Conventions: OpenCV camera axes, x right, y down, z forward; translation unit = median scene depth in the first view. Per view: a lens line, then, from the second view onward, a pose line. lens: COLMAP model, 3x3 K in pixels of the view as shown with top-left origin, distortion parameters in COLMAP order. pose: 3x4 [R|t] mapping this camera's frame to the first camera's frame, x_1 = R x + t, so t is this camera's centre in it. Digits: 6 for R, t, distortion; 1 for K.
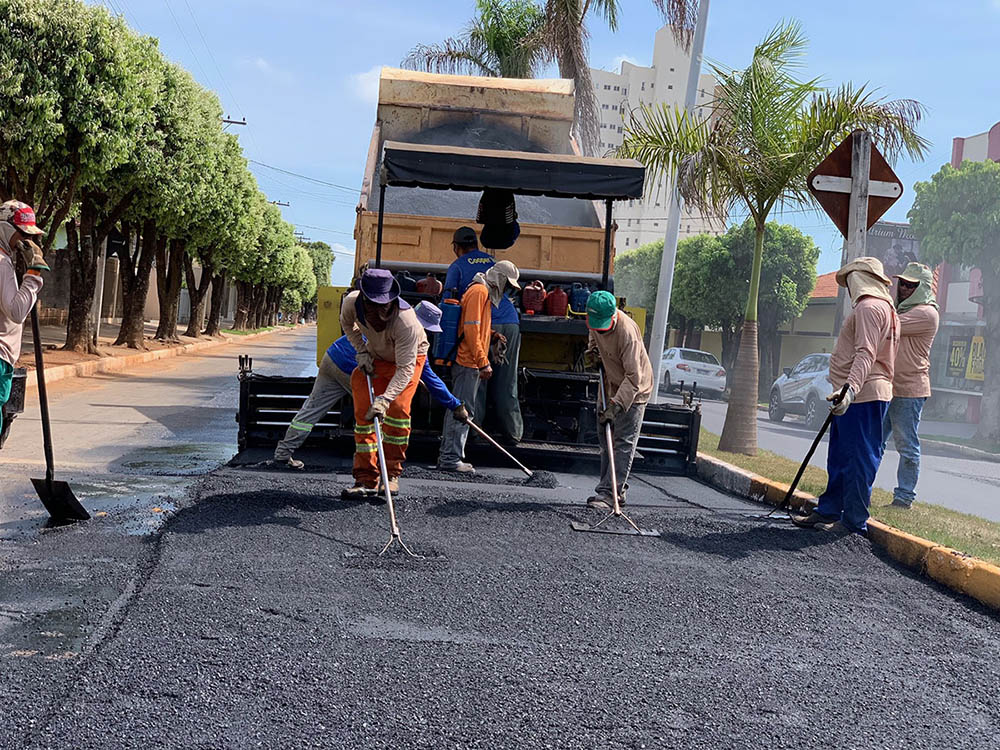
lens RADIAL K [[1515.8, 0, 500.0], [0, 1515.8, 375.0], [0, 0, 1]] dist [0.183817, -0.853058]
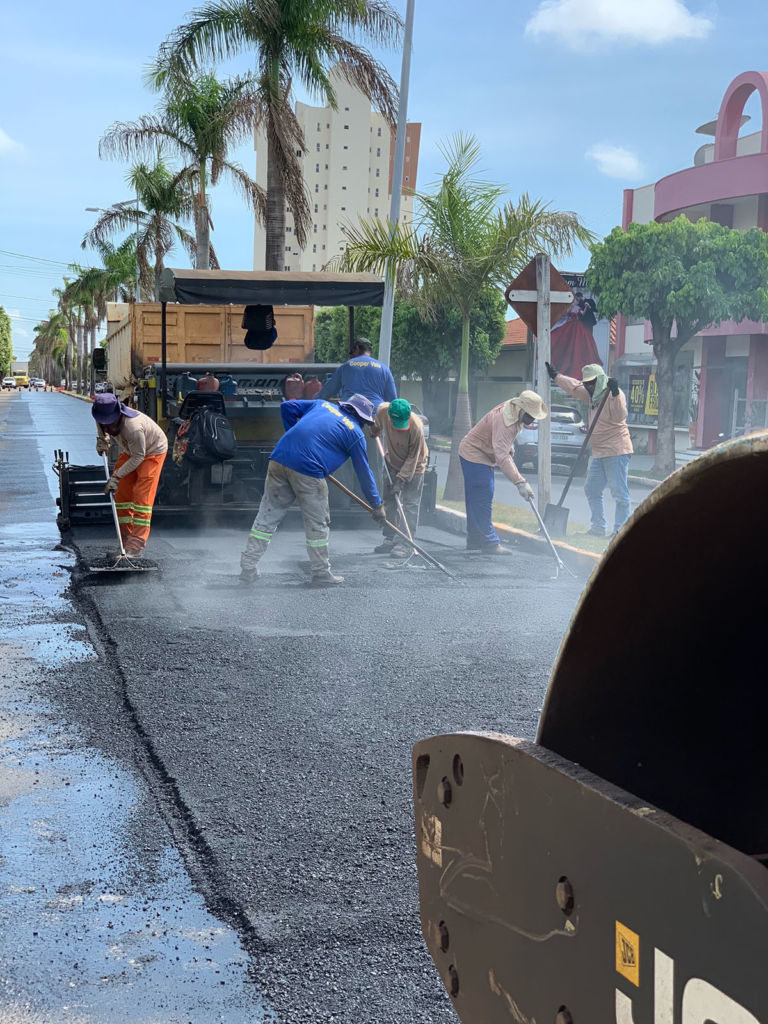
lens RADIAL K [[1552.2, 0, 384.0], [0, 1552.2, 512.0], [0, 0, 1]] dist [0.183817, -0.853058]
pose [[0.990202, -0.070935, 0.120281, -0.029830], [0.064021, 0.996118, 0.060411, -0.010454], [-0.124099, -0.052119, 0.990900, -0.127578]]
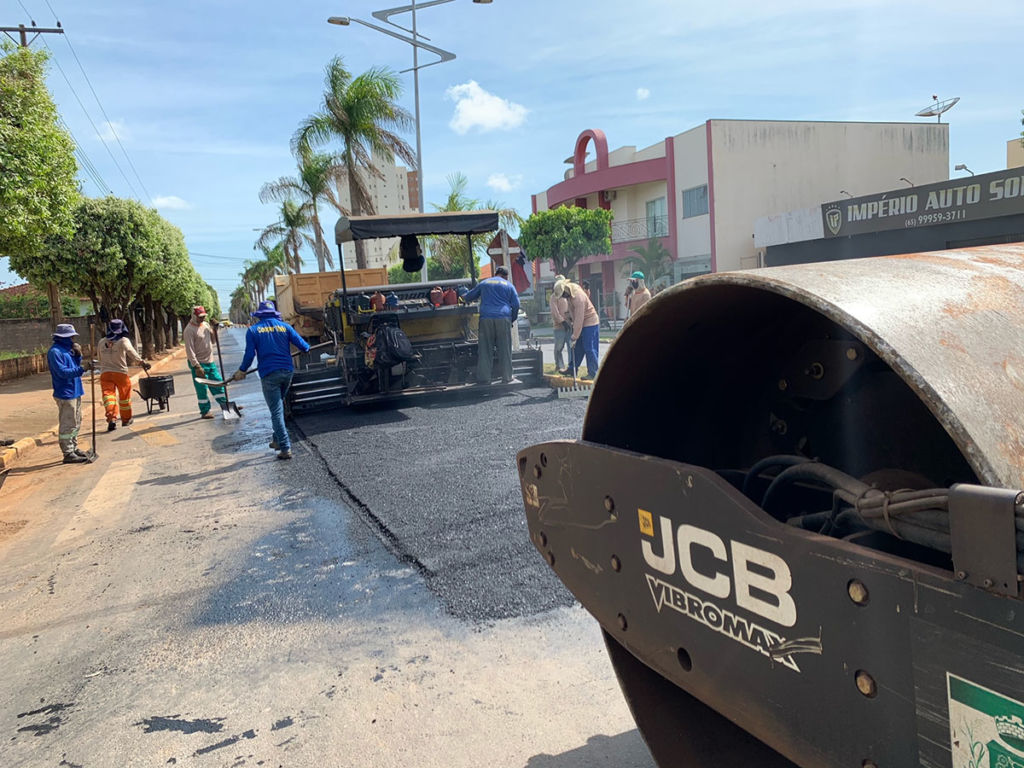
lens RADIAL K [[788.0, 0, 509.2], [0, 788.0, 371.3], [0, 0, 1]] dist [0.164799, -0.131053]
pose [[0.957899, -0.182853, 0.221347, -0.038858], [0.169241, 0.982392, 0.079138, -0.009379], [-0.231920, -0.038346, 0.971979, -0.133293]]
